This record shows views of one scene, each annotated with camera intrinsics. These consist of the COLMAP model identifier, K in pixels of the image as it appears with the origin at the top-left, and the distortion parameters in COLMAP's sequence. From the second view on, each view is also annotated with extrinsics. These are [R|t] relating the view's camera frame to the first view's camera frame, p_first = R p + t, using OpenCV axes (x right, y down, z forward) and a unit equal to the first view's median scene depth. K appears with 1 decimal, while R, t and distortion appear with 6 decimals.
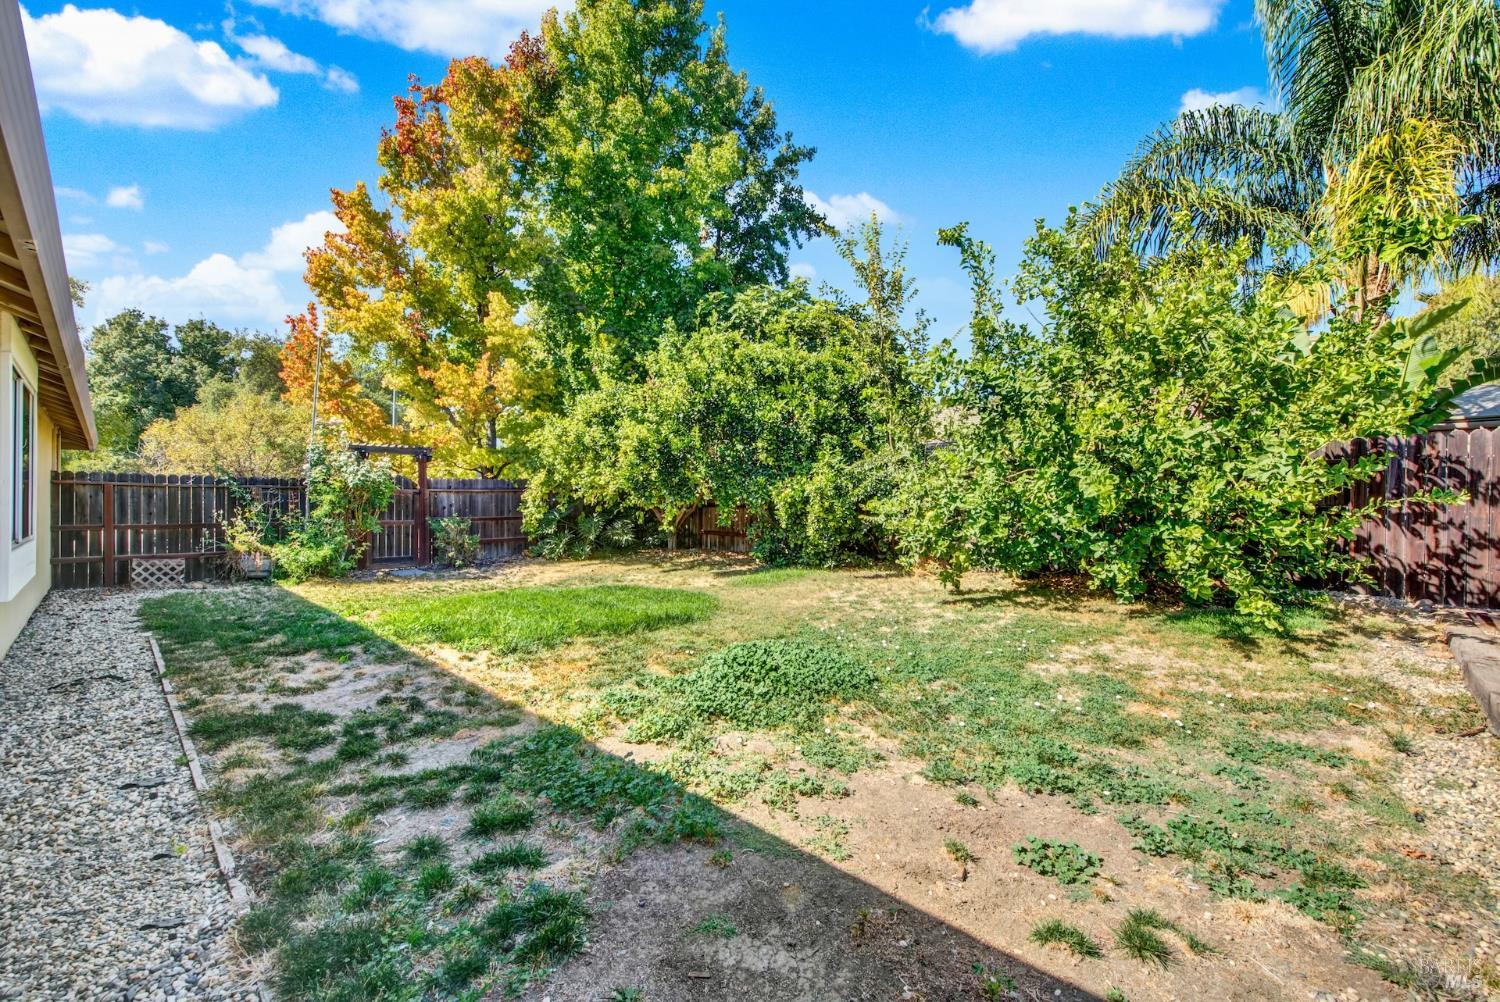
lens RADIAL K [[599.3, 0, 756.8], [0, 599.3, 505.0], [0, 0, 1]] dist [0.004682, -0.003065]
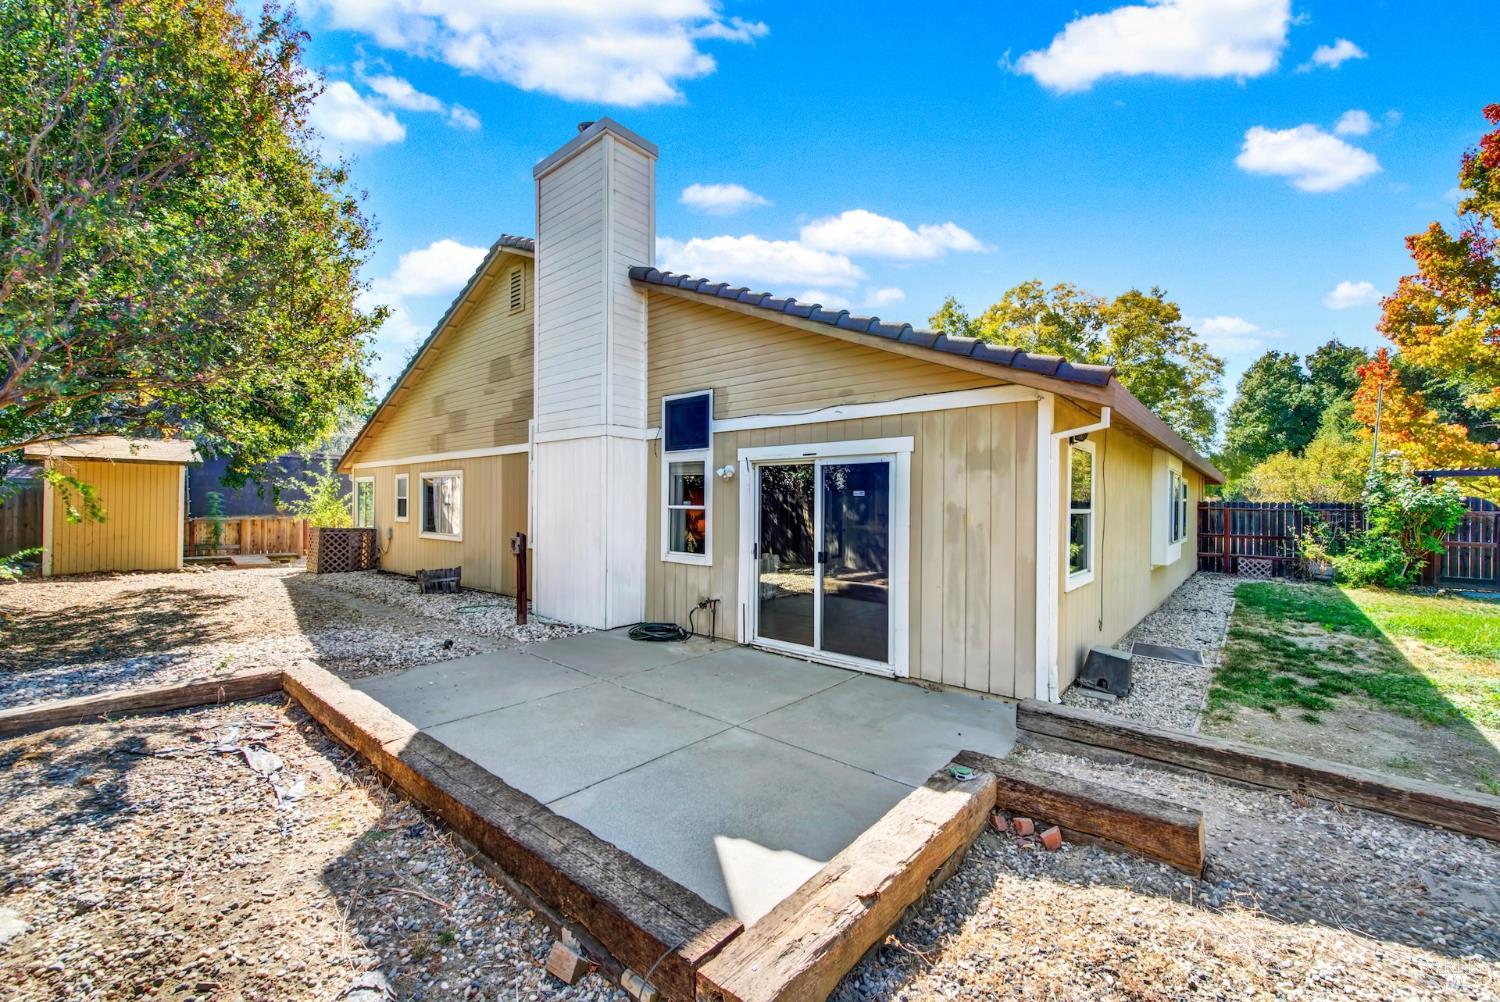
lens RADIAL K [[599.3, 0, 756.8], [0, 599.3, 505.0], [0, 0, 1]] dist [0.004682, -0.003065]
pose [[0.047241, -0.004381, -0.998874, 0.400293], [-0.010932, 0.999928, -0.004903, -0.021263], [0.998824, 0.011152, 0.047190, -0.284952]]
